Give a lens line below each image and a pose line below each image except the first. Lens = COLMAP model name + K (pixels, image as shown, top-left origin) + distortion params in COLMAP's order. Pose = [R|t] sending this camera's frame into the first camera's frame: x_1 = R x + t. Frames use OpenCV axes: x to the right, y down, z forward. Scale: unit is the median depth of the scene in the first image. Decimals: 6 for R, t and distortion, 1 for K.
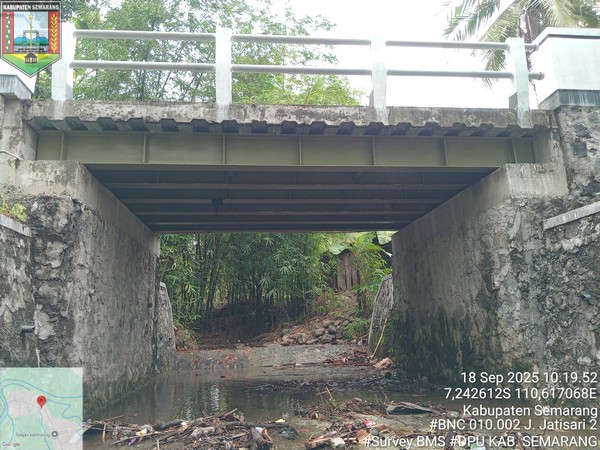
lens RADIAL K [[458.8, 0, 300.0], [0, 458.8, 225.0], [0, 0, 1]] dist [-0.022338, -0.003063]
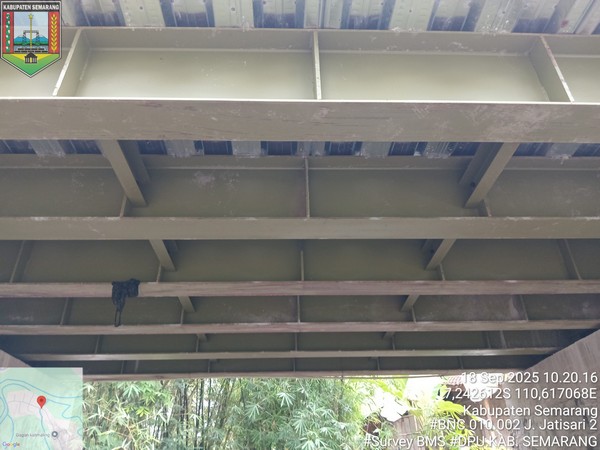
lens RADIAL K [[458.8, 0, 300.0], [0, 458.8, 225.0], [0, 0, 1]] dist [-0.022338, -0.003063]
pose [[0.997922, -0.030777, -0.056607, -0.001834], [0.010638, 0.945186, -0.326359, 0.014324], [0.063549, 0.325078, 0.943550, 0.317597]]
